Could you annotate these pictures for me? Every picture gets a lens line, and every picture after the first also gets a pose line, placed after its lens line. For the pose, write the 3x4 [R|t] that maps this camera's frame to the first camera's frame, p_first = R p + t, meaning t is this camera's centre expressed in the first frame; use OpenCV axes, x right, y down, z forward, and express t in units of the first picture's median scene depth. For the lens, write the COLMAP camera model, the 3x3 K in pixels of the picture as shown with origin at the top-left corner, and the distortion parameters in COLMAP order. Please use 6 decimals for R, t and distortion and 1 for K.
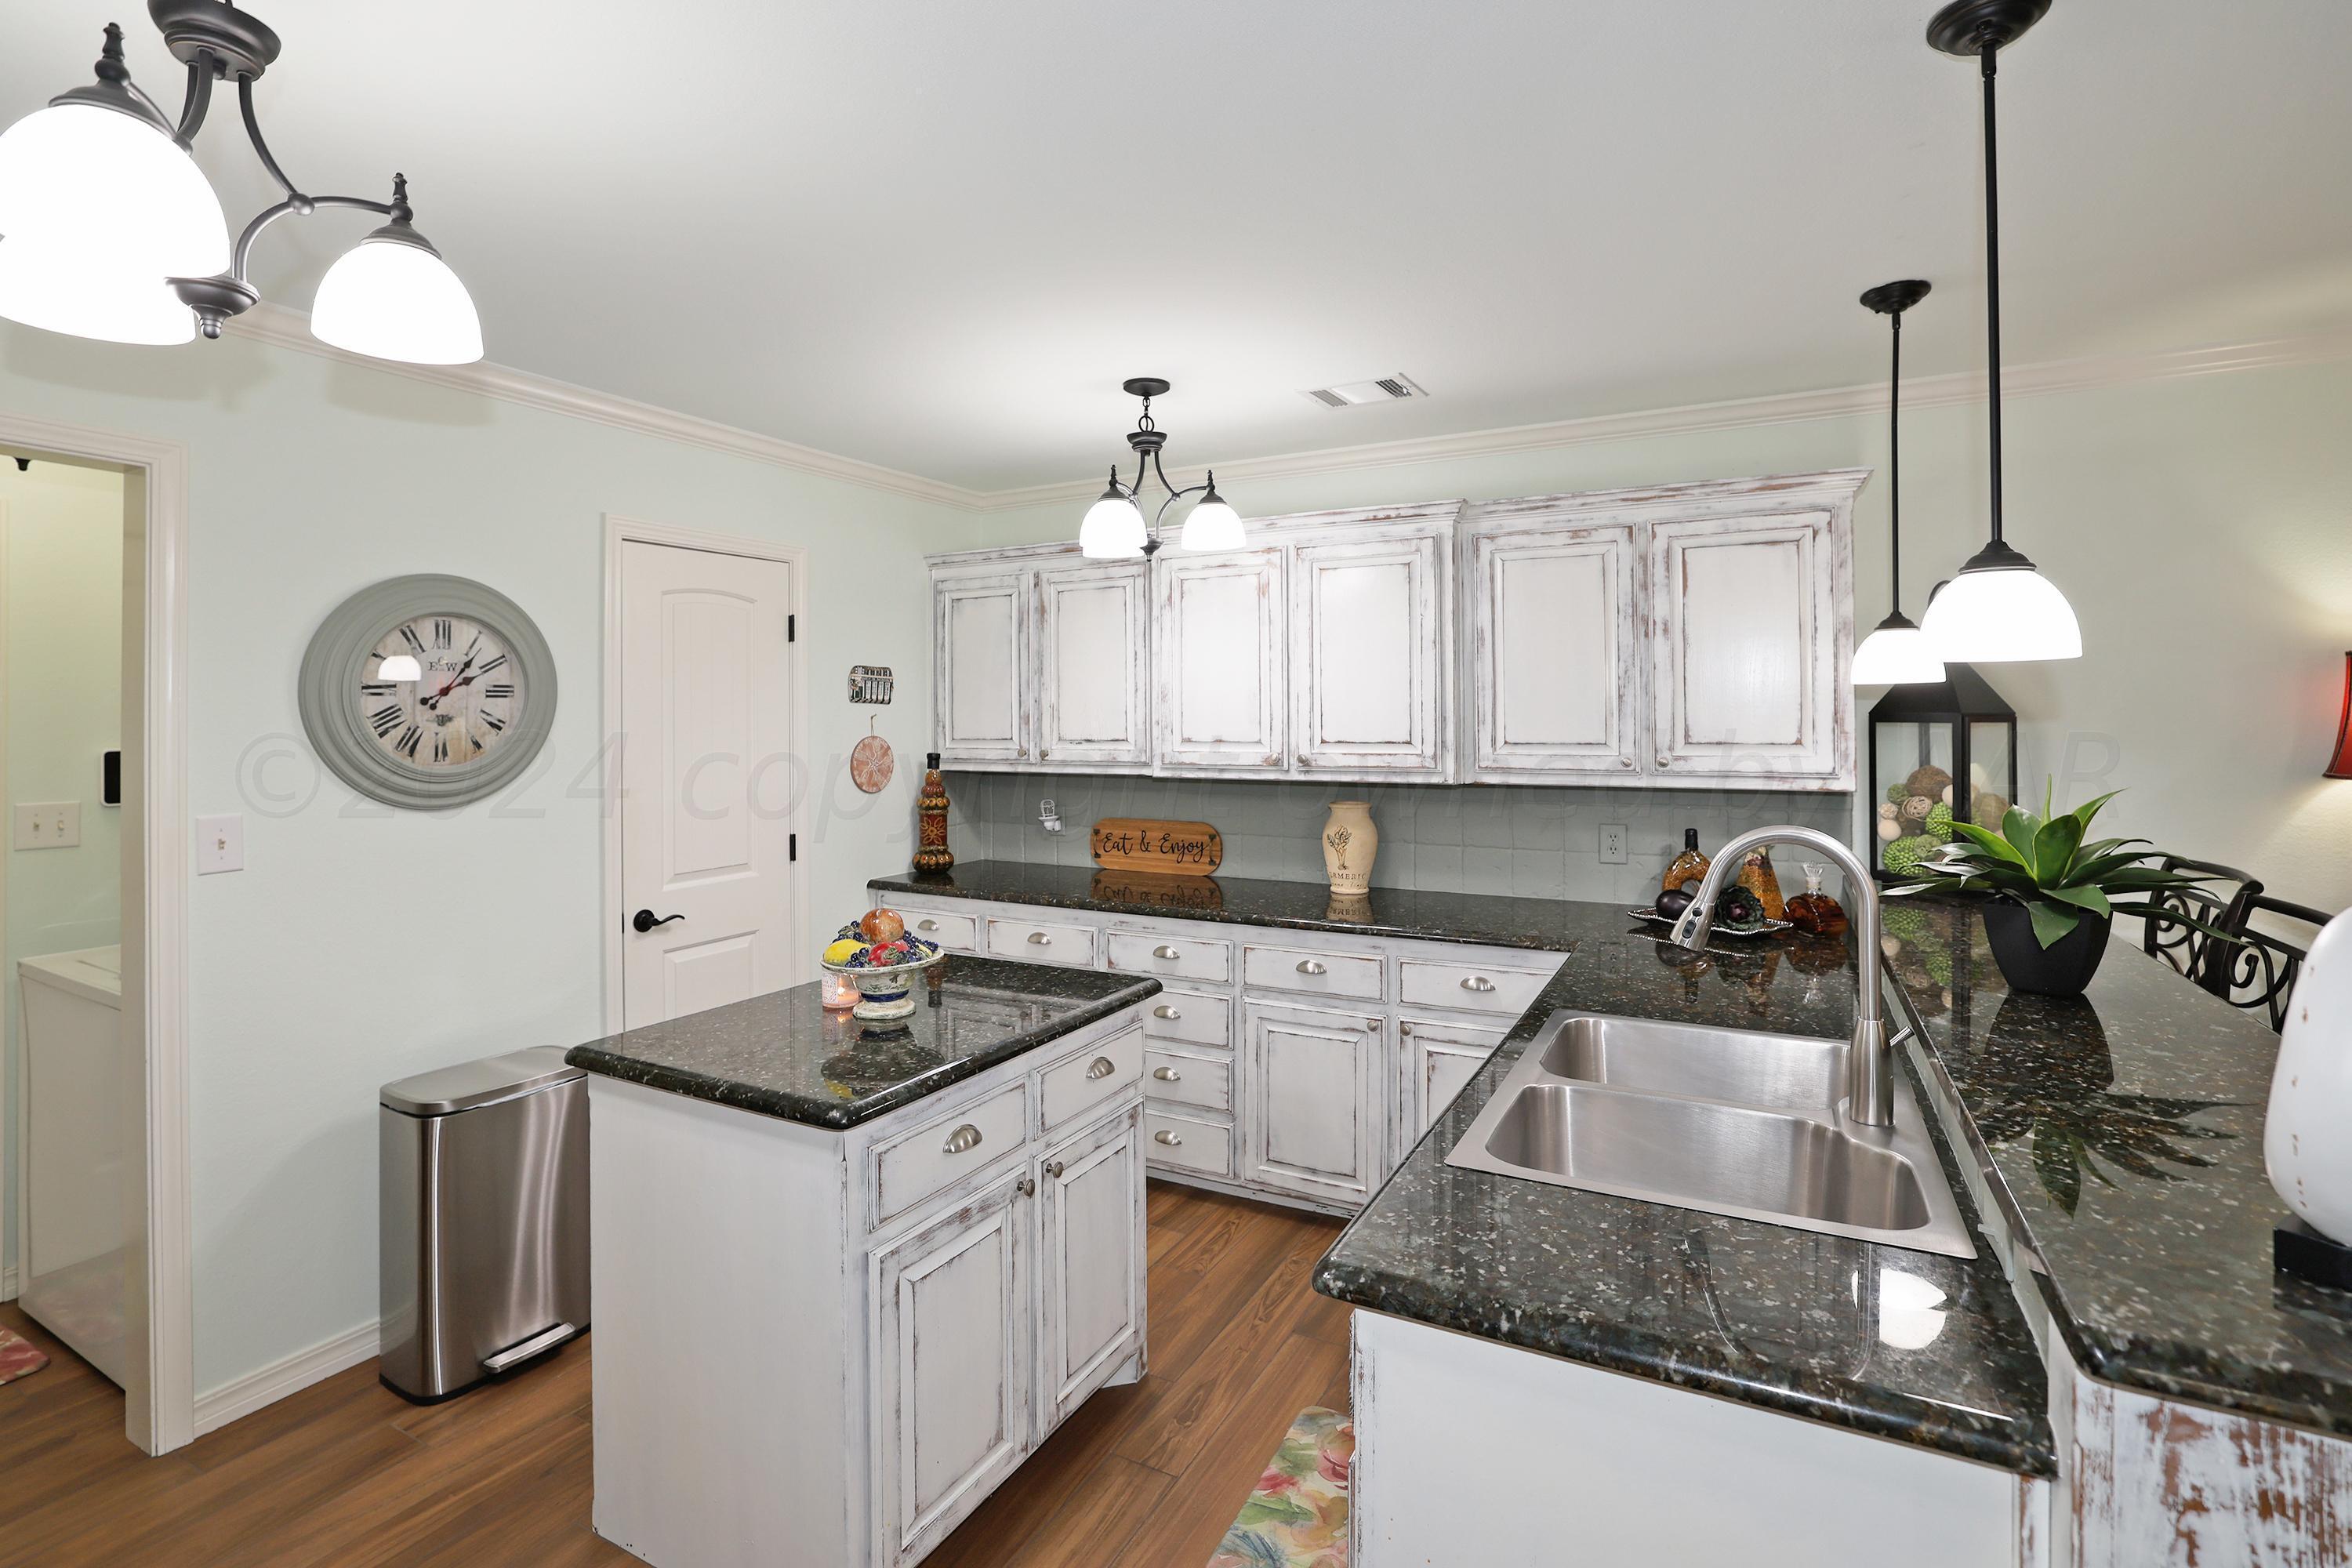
lens RADIAL K [[1051.8, 0, 1091.9], [0, 1051.8, 698.0], [0, 0, 1]] dist [-0.035741, 0.006140]
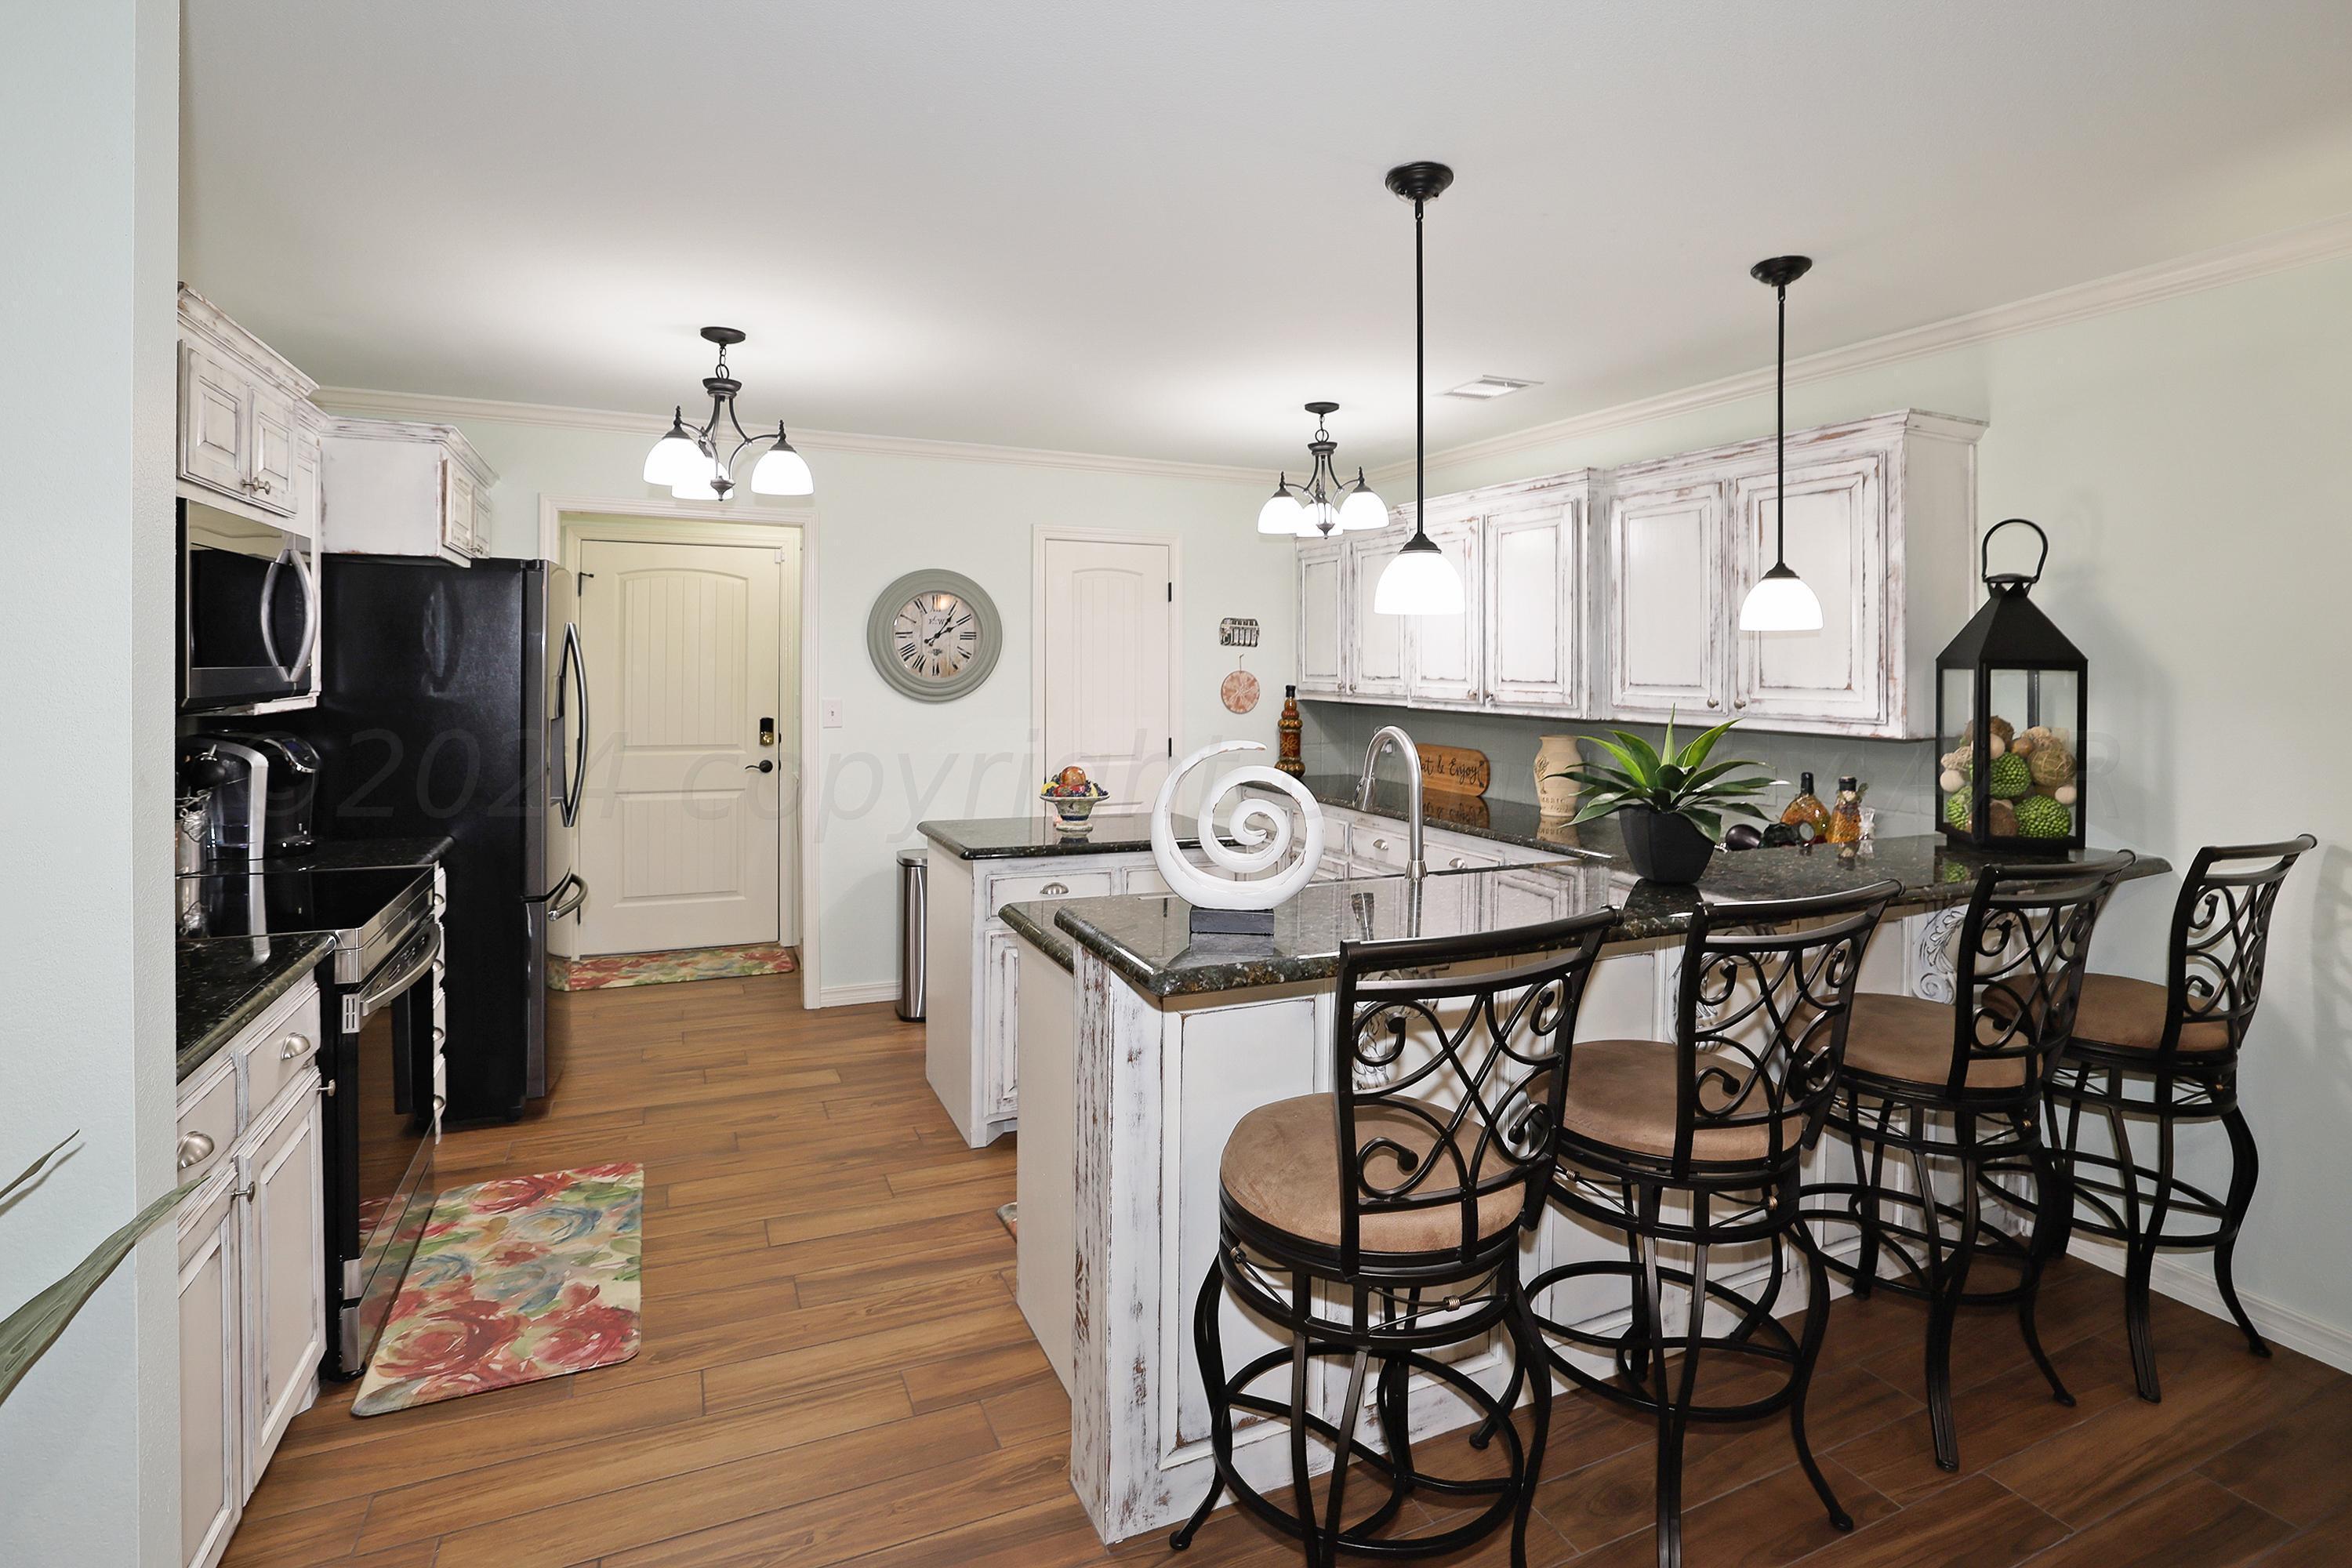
lens RADIAL K [[1051.8, 0, 1128.6], [0, 1051.8, 679.9], [0, 0, 1]] dist [-0.035741, 0.006140]
pose [[0.796307, 0.026127, -0.604328, 0.666475], [-0.007833, 0.999428, 0.032886, 0.006766], [0.604842, -0.021453, 0.796056, -0.211366]]
